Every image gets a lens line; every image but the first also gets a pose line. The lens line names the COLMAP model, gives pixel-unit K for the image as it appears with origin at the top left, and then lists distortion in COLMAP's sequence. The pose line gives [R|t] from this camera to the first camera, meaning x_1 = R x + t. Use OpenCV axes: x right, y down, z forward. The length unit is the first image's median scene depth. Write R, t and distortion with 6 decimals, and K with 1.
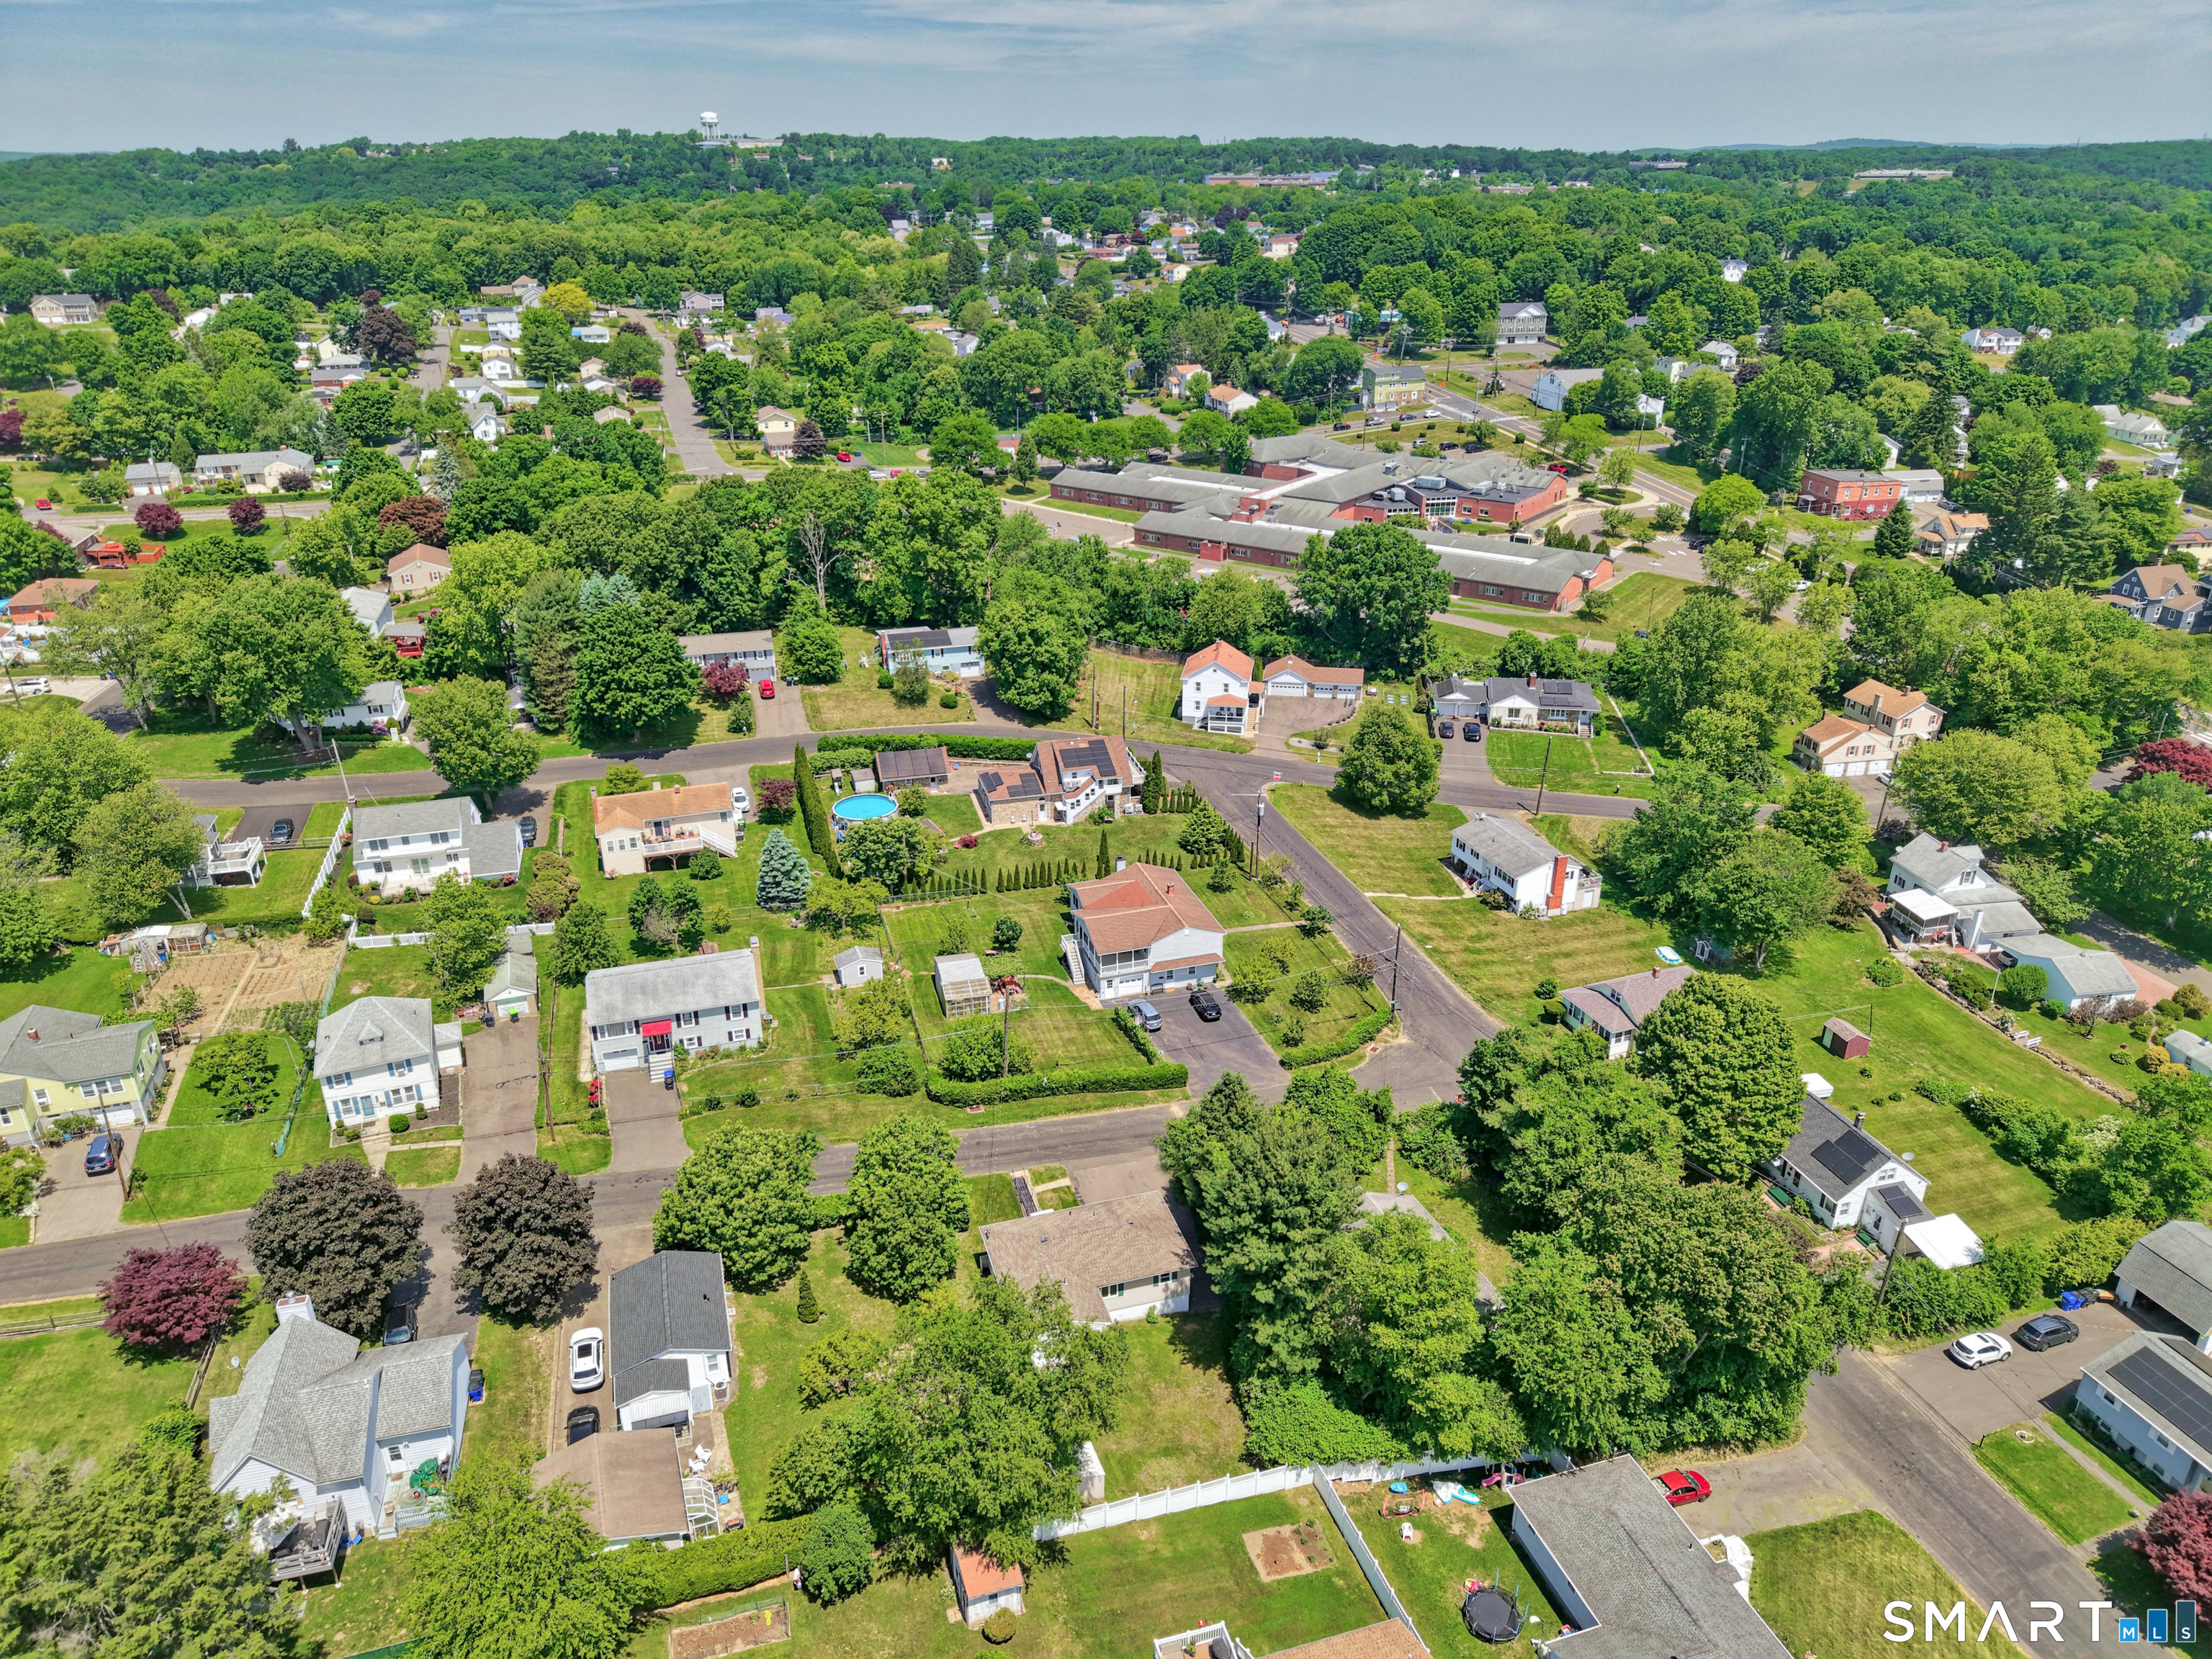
lens RADIAL K [[1520.0, 0, 1106.0], [0, 1520.0, 829.5], [0, 0, 1]] dist [0.061278, -0.067640]
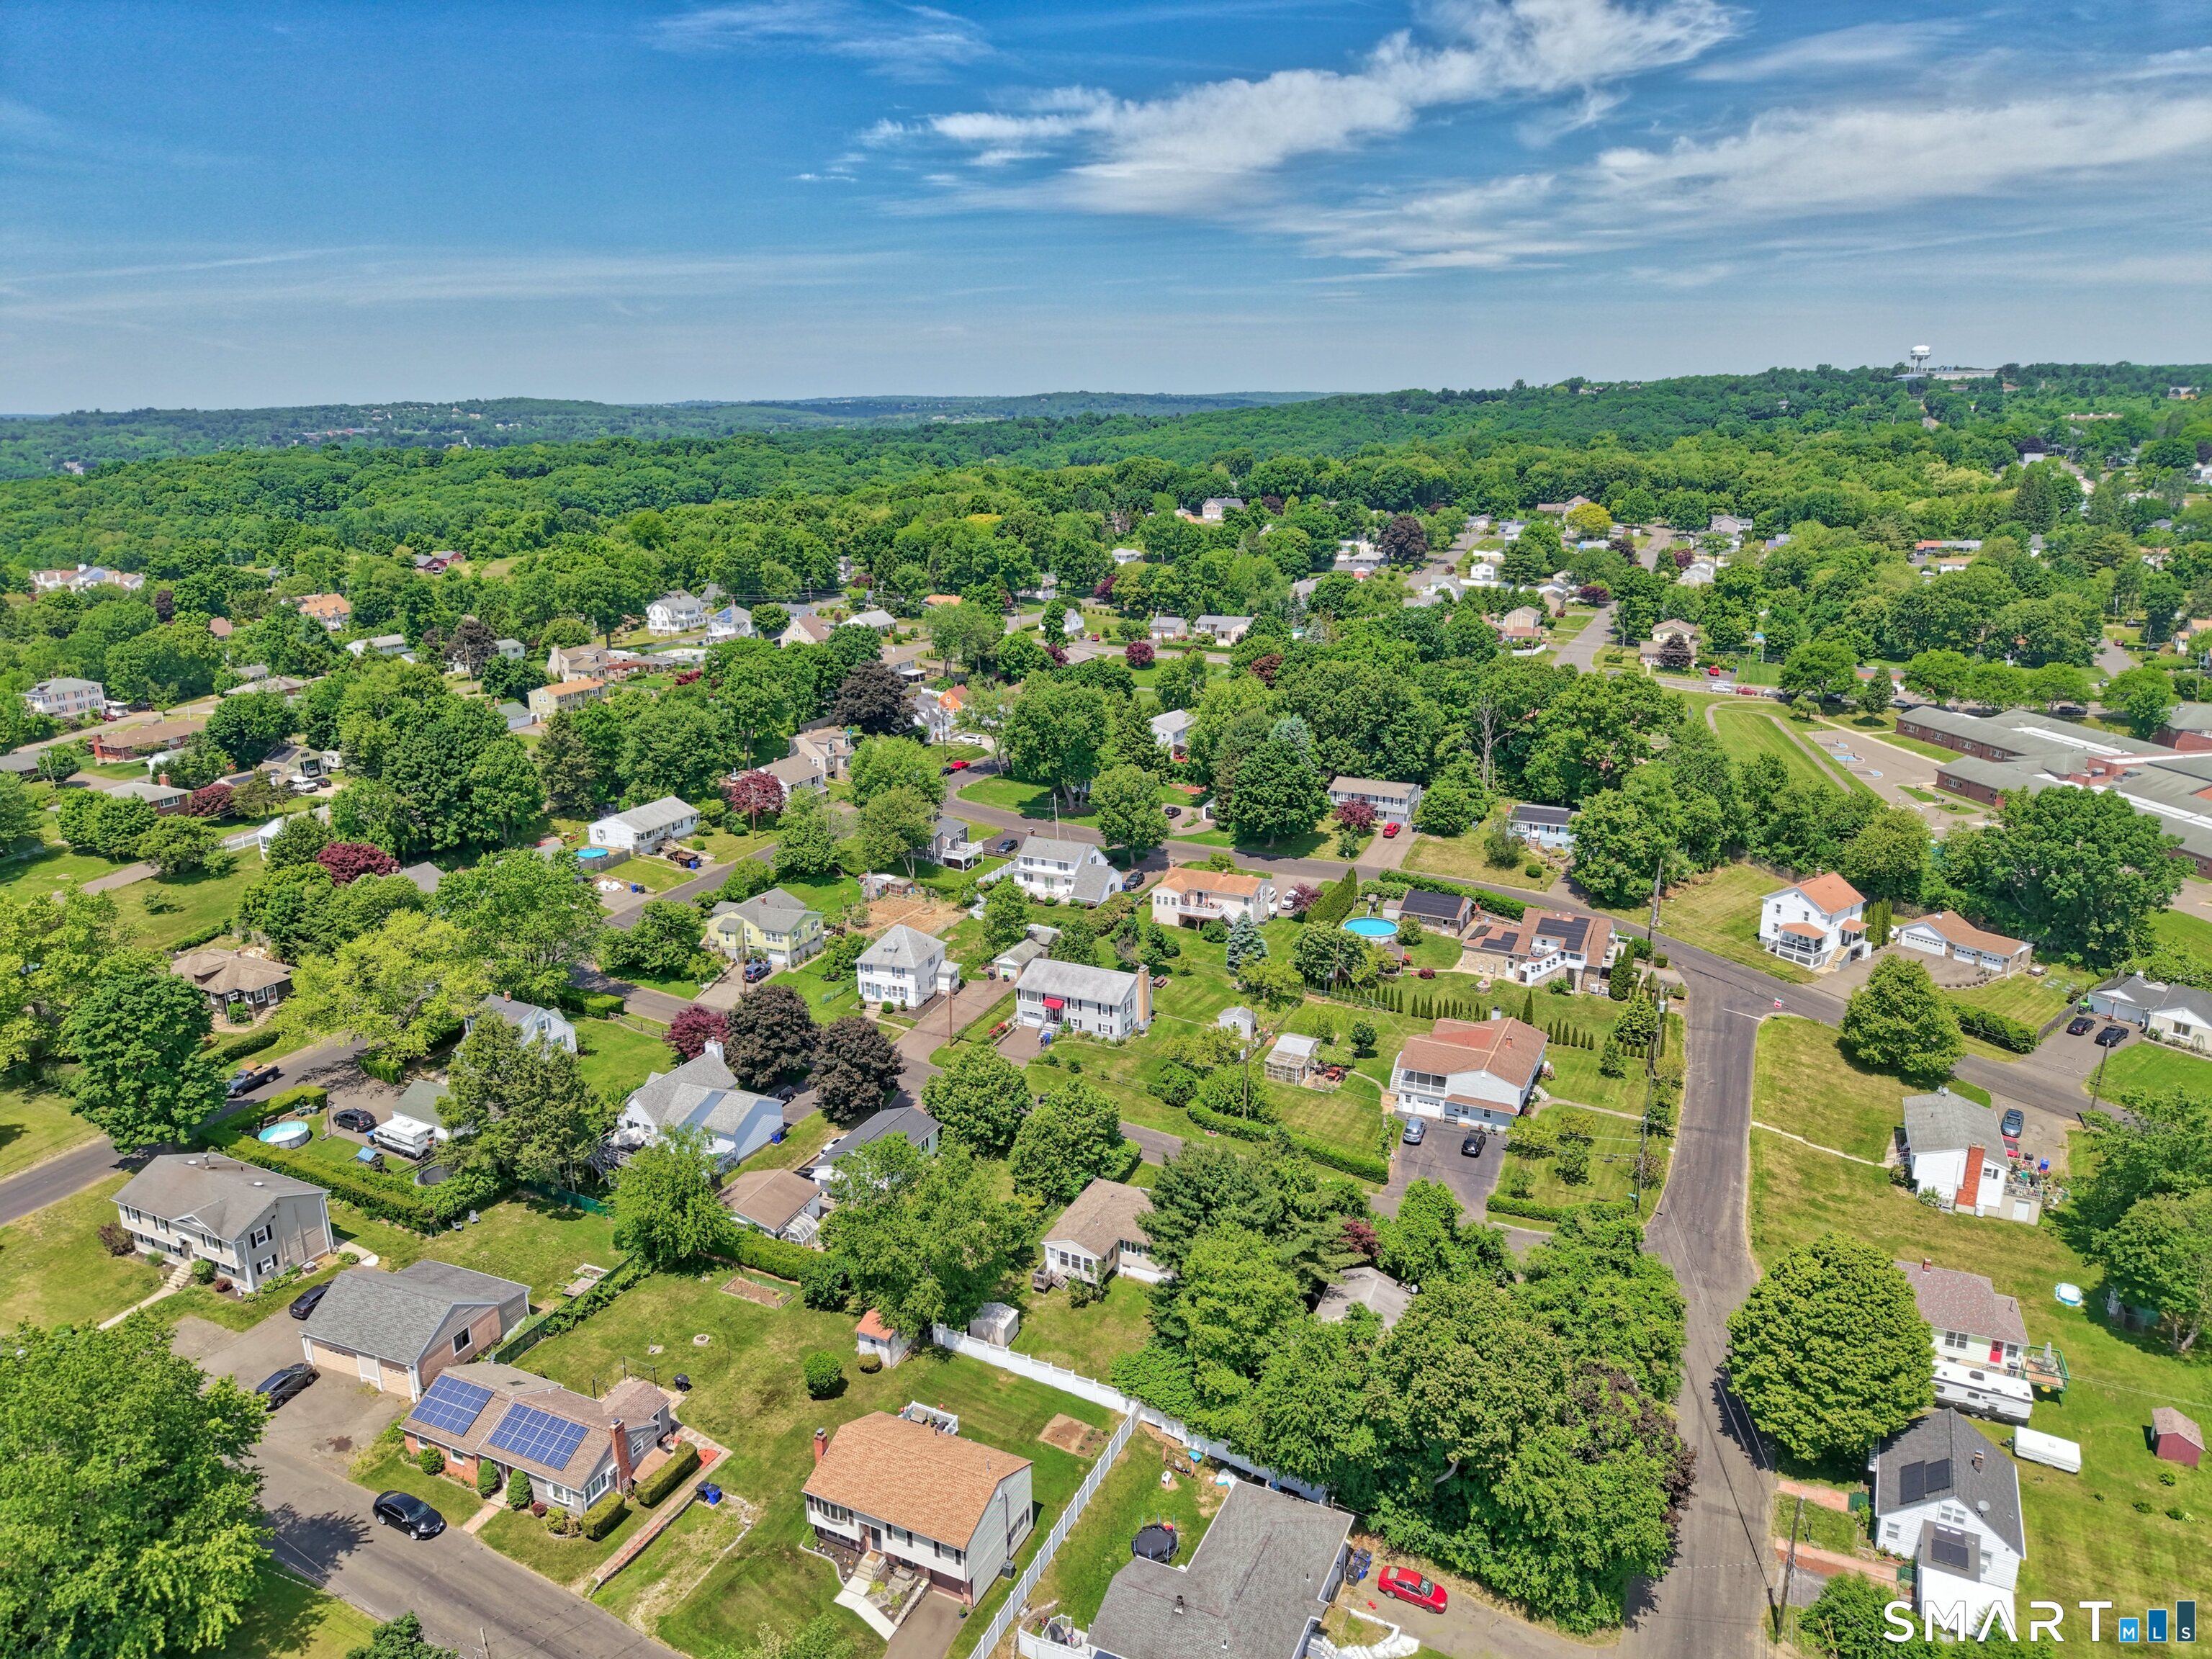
lens RADIAL K [[1529.4, 0, 1106.0], [0, 1529.4, 829.5], [0, 0, 1]] dist [0.144636, -0.231475]
pose [[0.724032, 0.182342, -0.665229, 0.455776], [-0.271357, 0.961958, -0.031667, 0.005933], [0.634148, 0.203442, 0.745968, -0.031489]]
